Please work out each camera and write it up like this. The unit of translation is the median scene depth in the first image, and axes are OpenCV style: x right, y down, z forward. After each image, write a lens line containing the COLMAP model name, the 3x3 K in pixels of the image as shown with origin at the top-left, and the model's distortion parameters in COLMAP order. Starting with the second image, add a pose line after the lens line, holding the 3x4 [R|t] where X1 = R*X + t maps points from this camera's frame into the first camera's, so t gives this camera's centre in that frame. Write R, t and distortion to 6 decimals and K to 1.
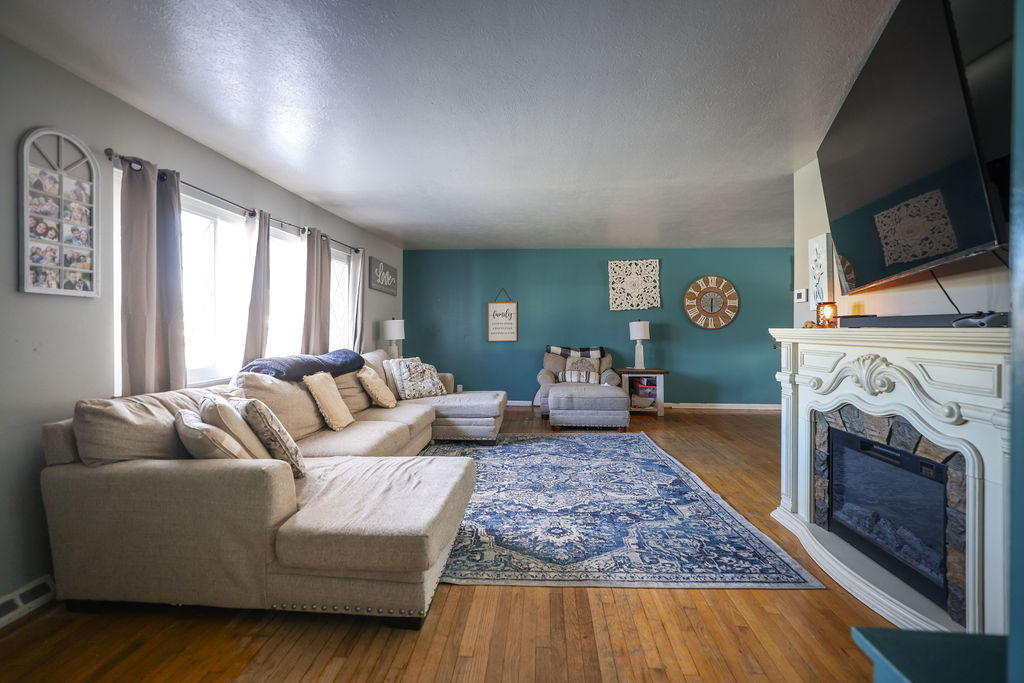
lens RADIAL K [[456.6, 0, 513.4], [0, 456.6, 331.5], [0, 0, 1]] dist [-0.020977, 0.005558]
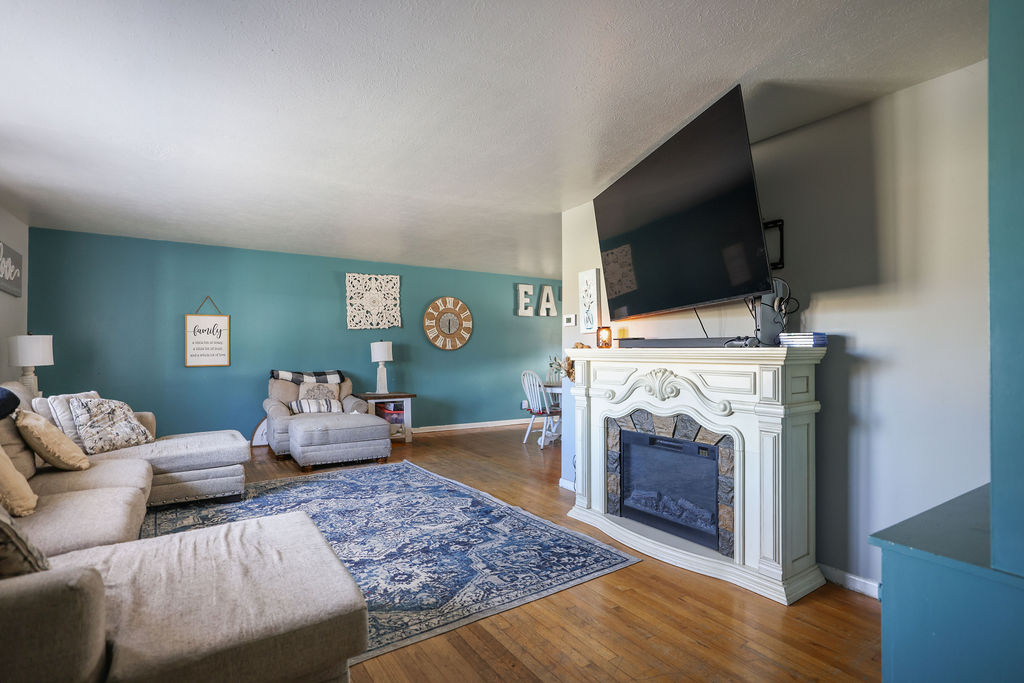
lens RADIAL K [[503.2, 0, 509.6], [0, 503.2, 346.5], [0, 0, 1]] dist [-0.026384, 0.005557]
pose [[0.800829, 0.005208, 0.598871, -0.193280], [0.003261, 0.999909, -0.013056, 0.002695], [-0.598885, 0.012408, 0.800739, 0.056391]]
